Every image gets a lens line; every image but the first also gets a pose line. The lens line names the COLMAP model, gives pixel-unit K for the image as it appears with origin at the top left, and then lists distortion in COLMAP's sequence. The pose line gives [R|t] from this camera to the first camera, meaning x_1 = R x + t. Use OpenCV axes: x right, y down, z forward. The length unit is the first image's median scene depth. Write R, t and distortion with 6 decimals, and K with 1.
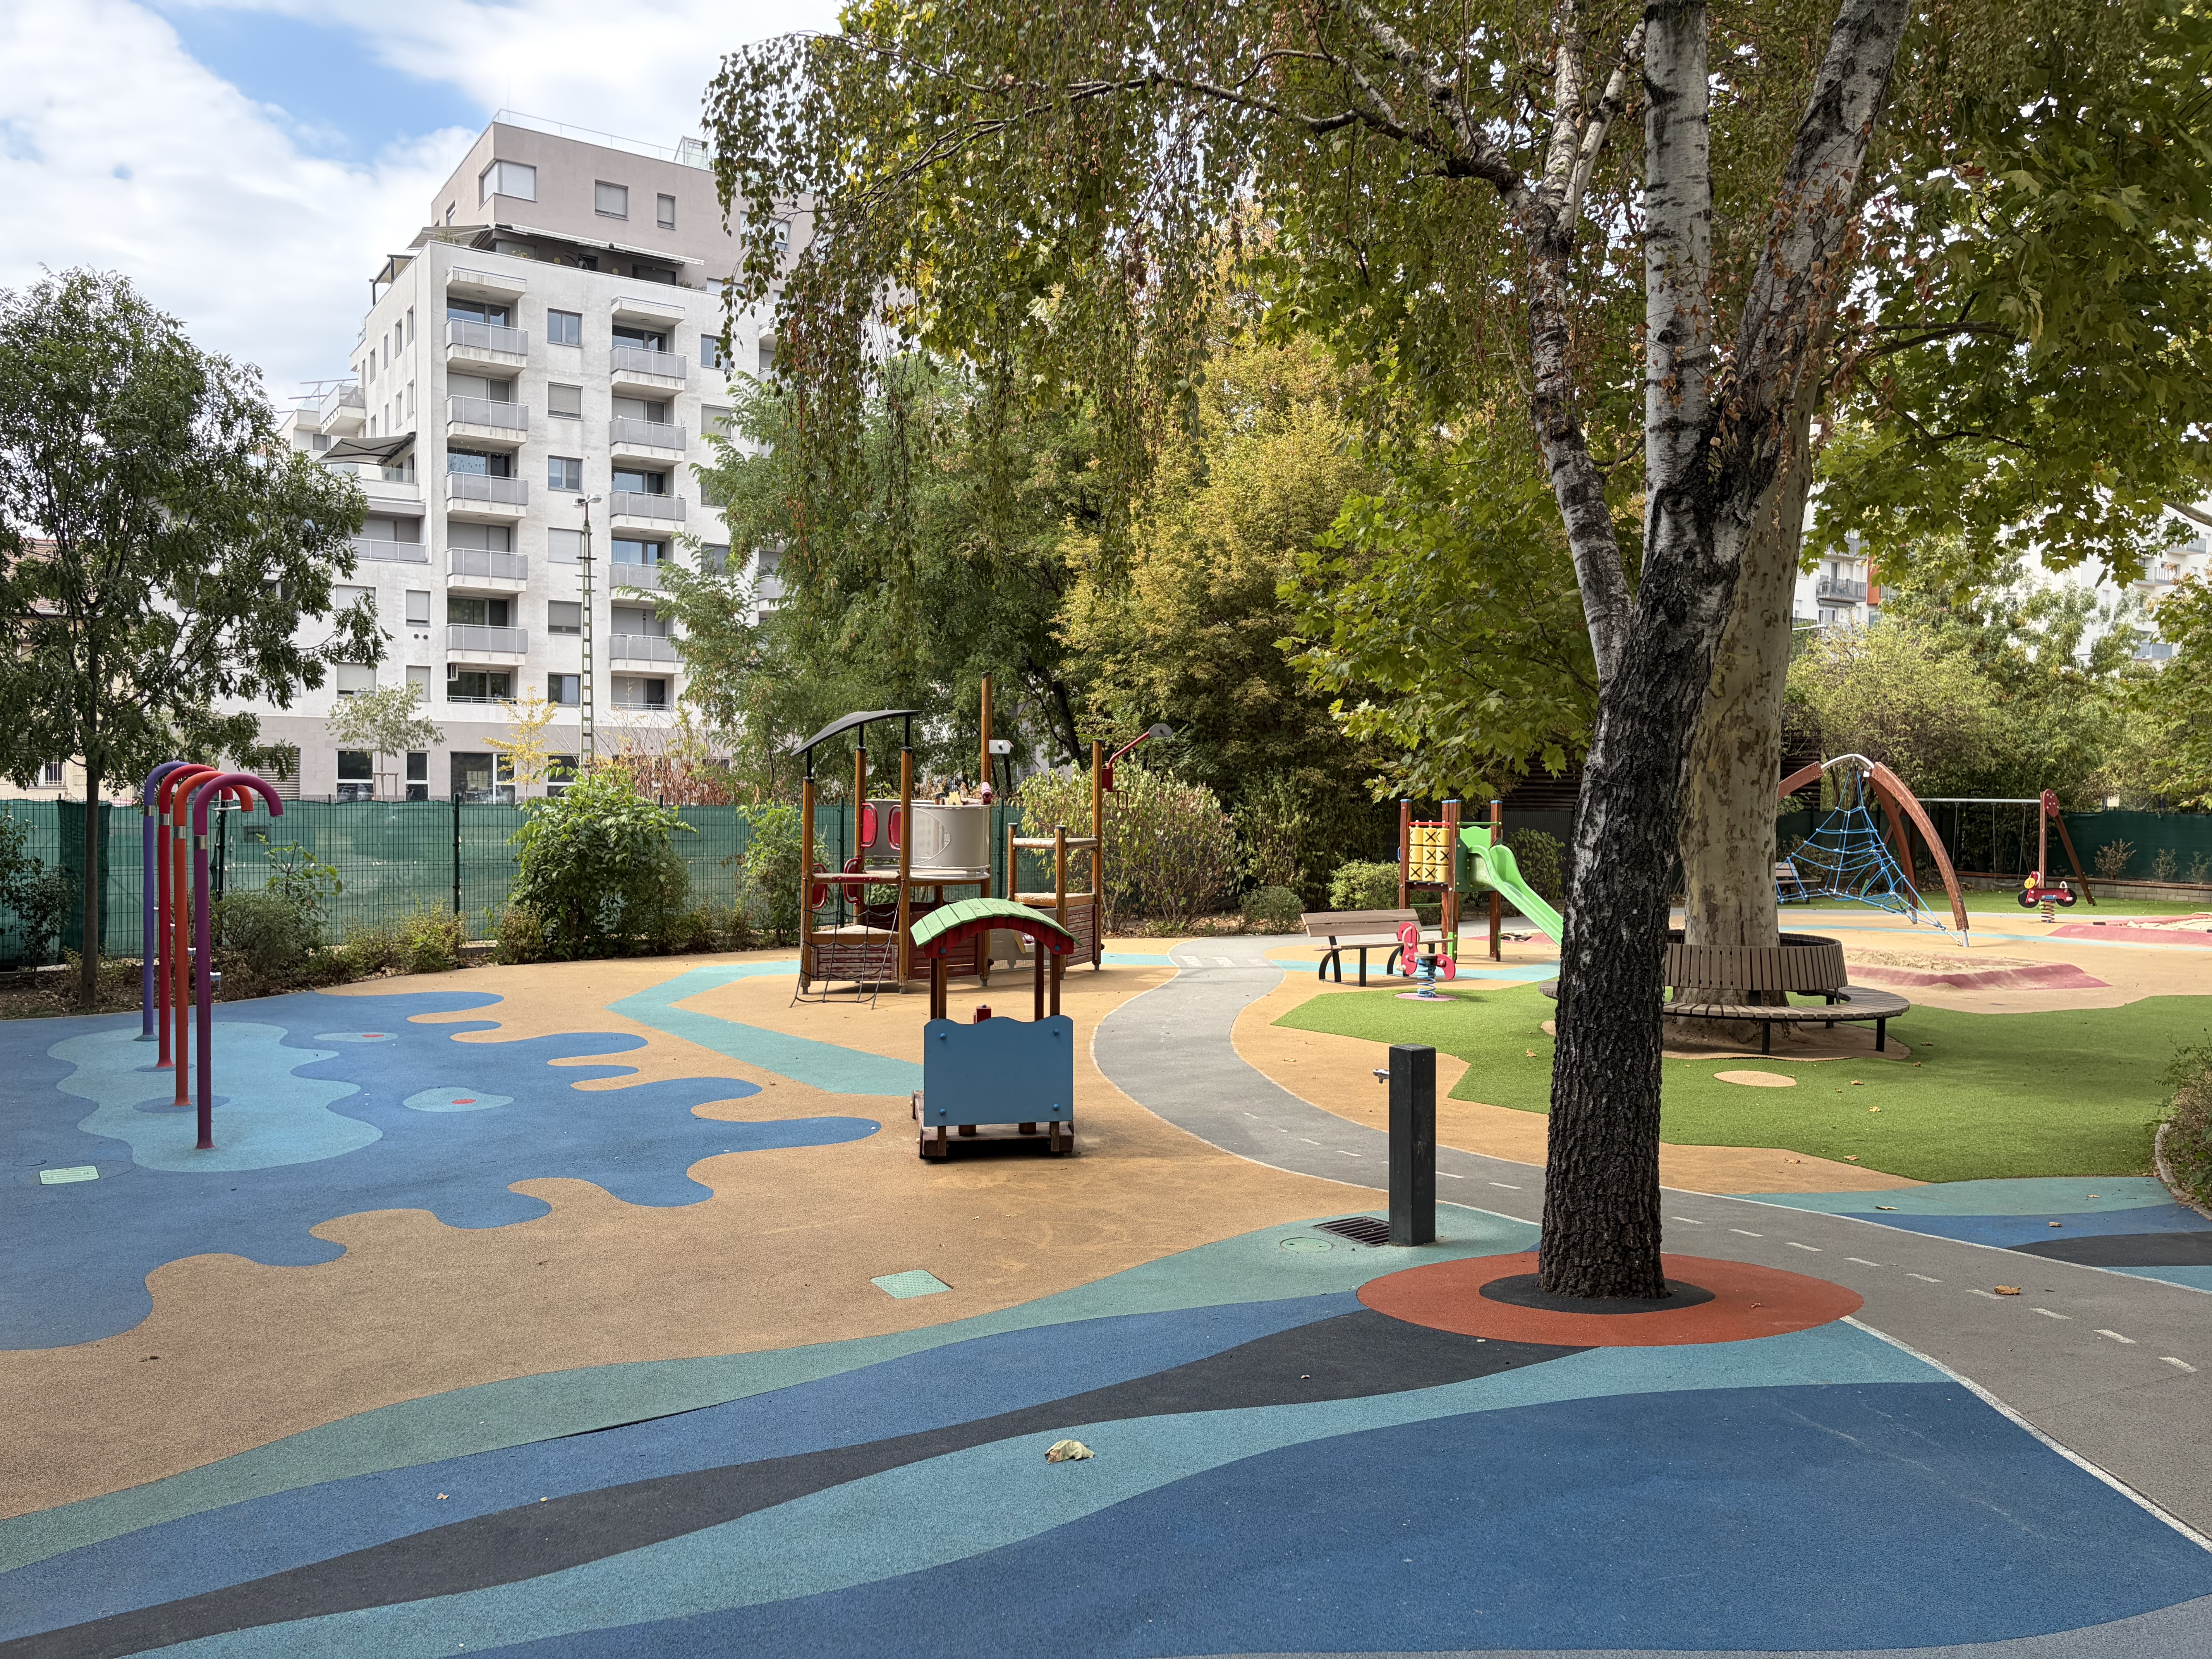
lens RADIAL K [[1668.2, 0, 1120.7], [0, 1668.2, 832.4], [0, 0, 1]] dist [0.052810, -0.054112]
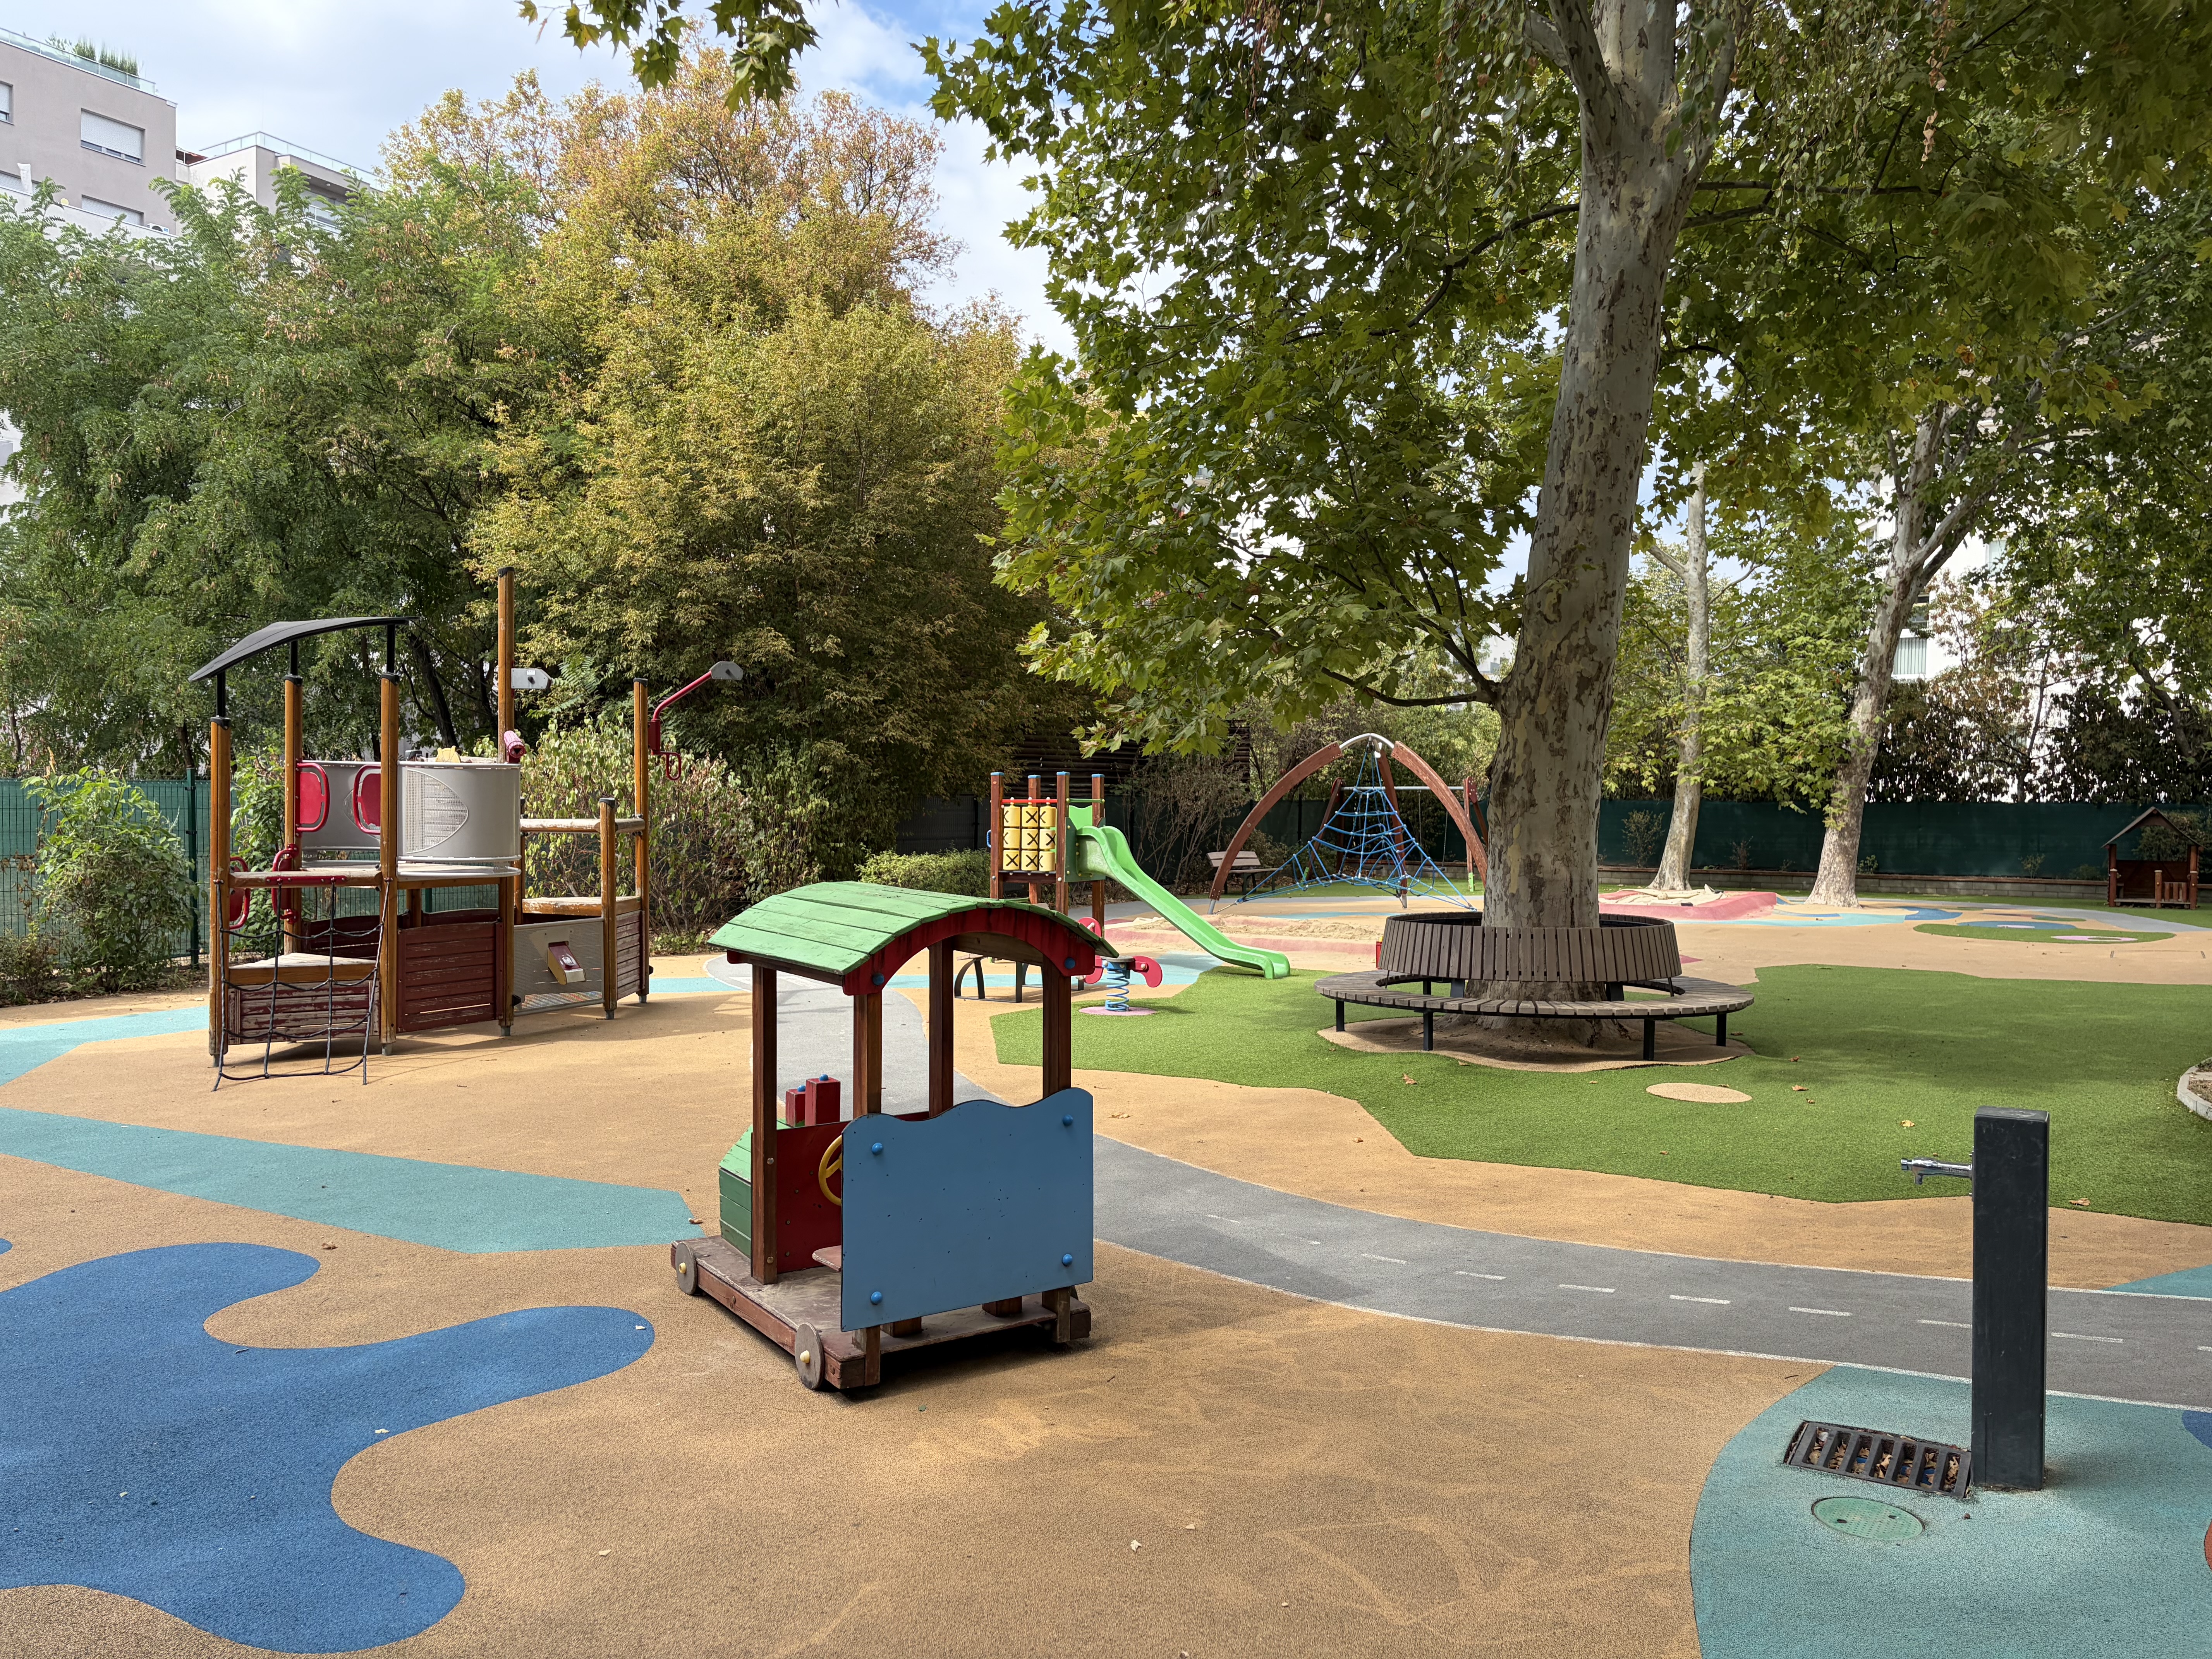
lens RADIAL K [[1668.2, 0, 1094.3], [0, 1668.2, 827.6], [0, 0, 1]] dist [0.052810, -0.054112]
pose [[0.912837, -0.010436, 0.408192, -0.139494], [0.014766, 0.999863, -0.007458, 0.016676], [-0.408058, 0.012836, 0.912866, 0.281373]]
